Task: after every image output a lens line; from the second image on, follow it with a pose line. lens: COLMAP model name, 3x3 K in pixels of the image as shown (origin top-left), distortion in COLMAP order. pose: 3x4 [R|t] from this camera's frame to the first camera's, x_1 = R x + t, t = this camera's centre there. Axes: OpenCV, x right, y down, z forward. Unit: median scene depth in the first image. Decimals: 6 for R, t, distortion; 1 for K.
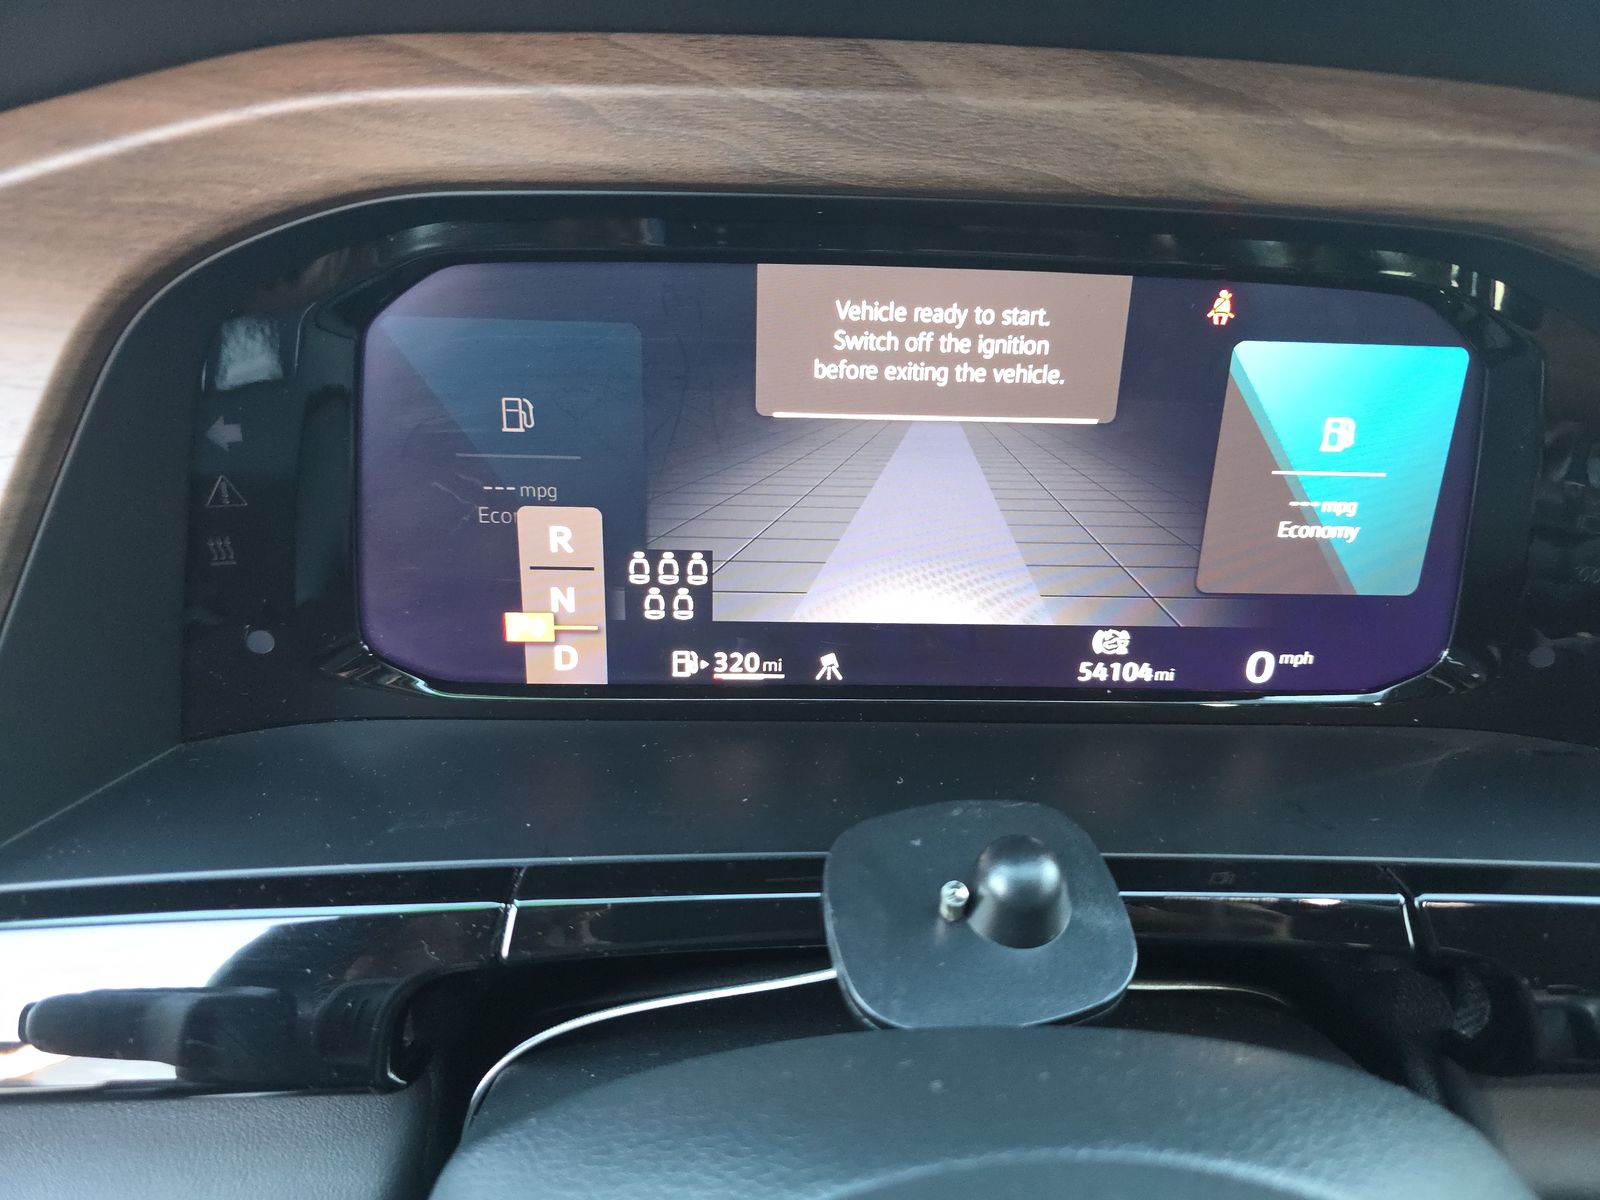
lens RADIAL K [[1106.3, 0, 802.0], [0, 1106.3, 629.4], [0, 0, 1]] dist [0.059002, -0.064567]
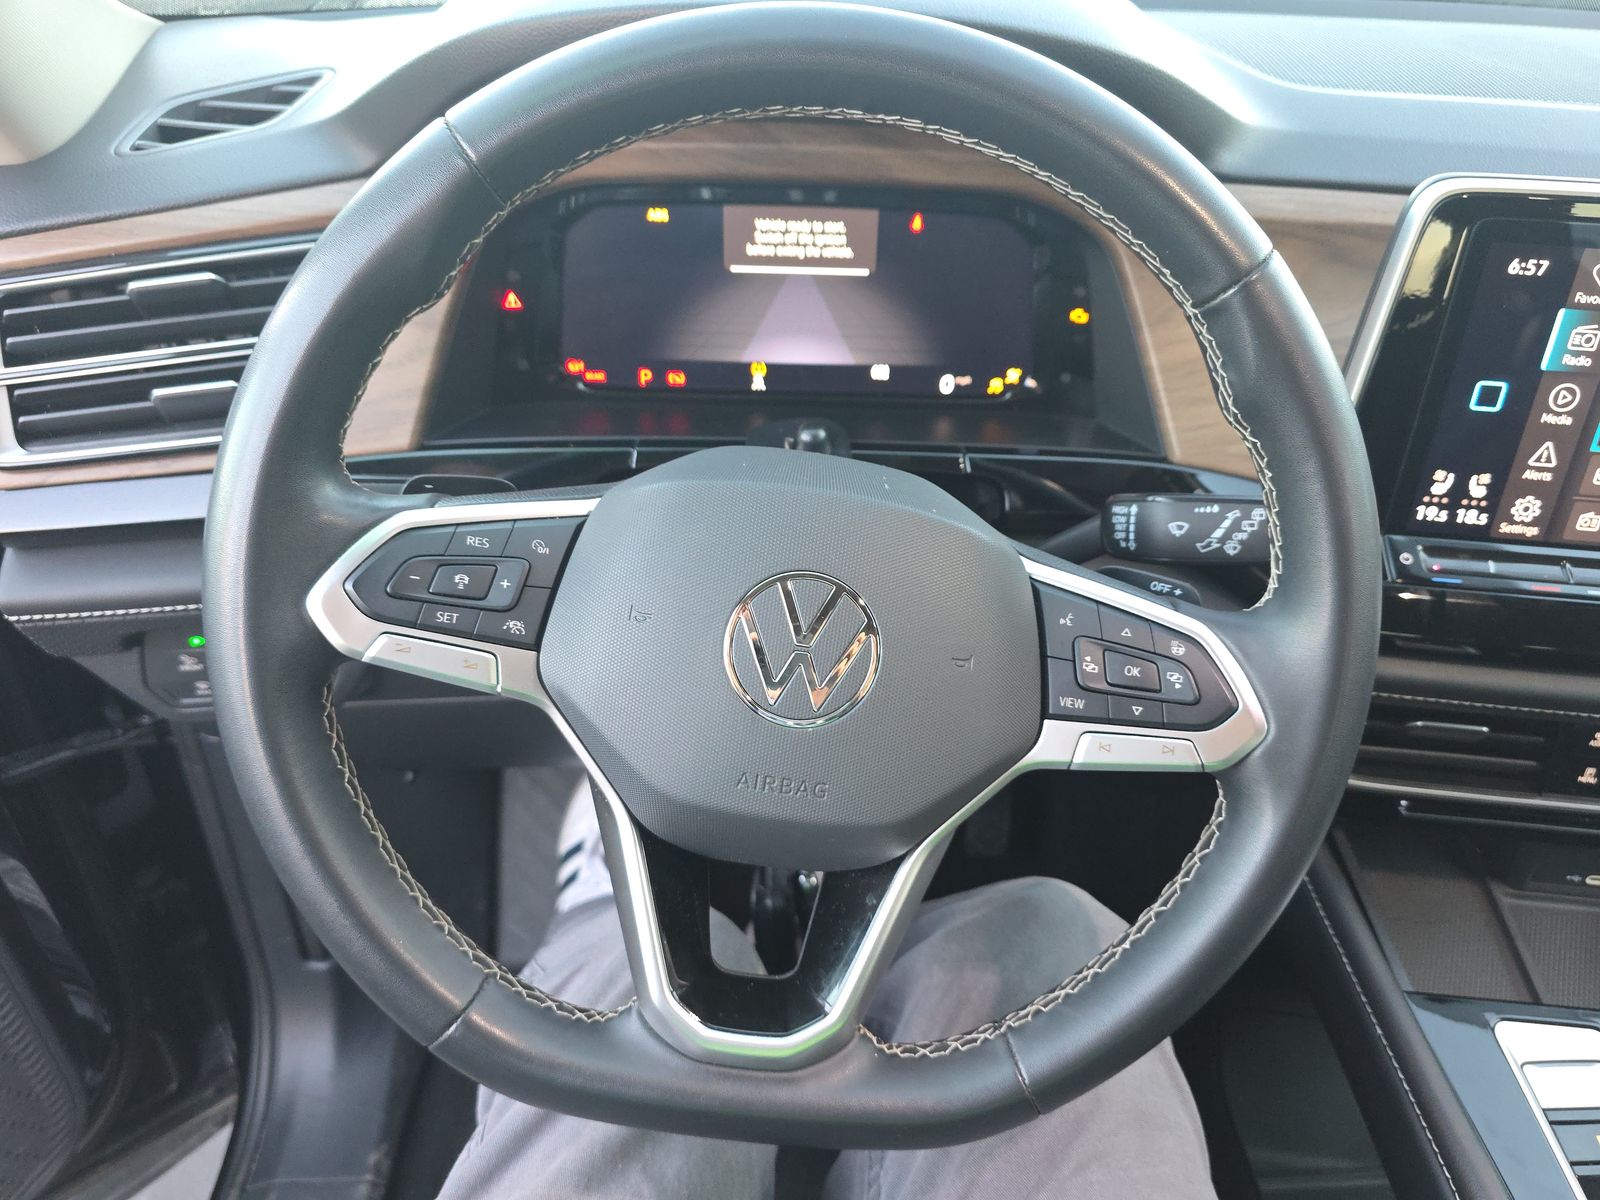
lens RADIAL K [[1105.8, 0, 823.1], [0, 1105.8, 637.1], [0, 0, 1]] dist [0.066546, -0.092579]
pose [[0.999999, 0.001559, -0.000499, 0.173172], [-0.001492, 0.993478, 0.114016, 0.317976], [0.000673, -0.114015, 0.993479, -1.460493]]
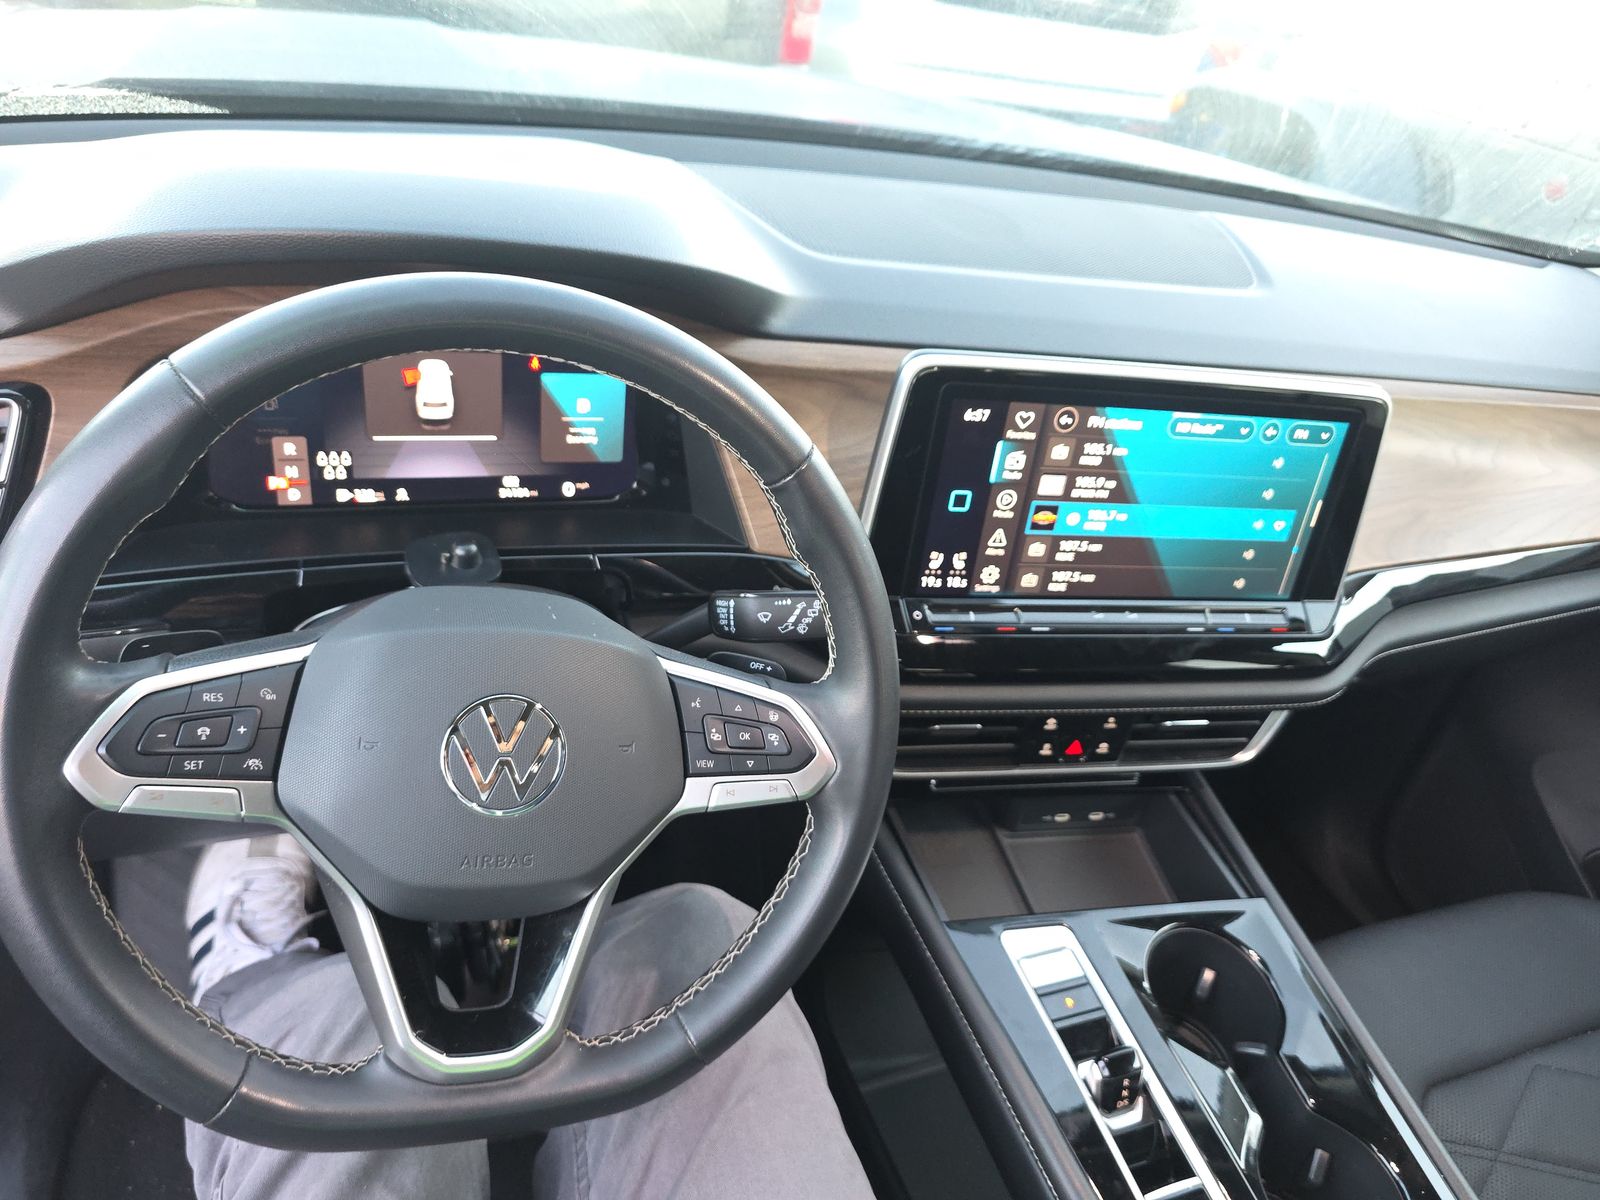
lens RADIAL K [[1106.3, 0, 802.0], [0, 1106.3, 629.4], [0, 0, 1]] dist [0.059002, -0.064567]
pose [[0.935374, -0.082917, 0.343803, -0.025271], [0.039454, 0.990524, 0.131550, 0.043282], [-0.351453, -0.109484, 0.929782, -1.971688]]
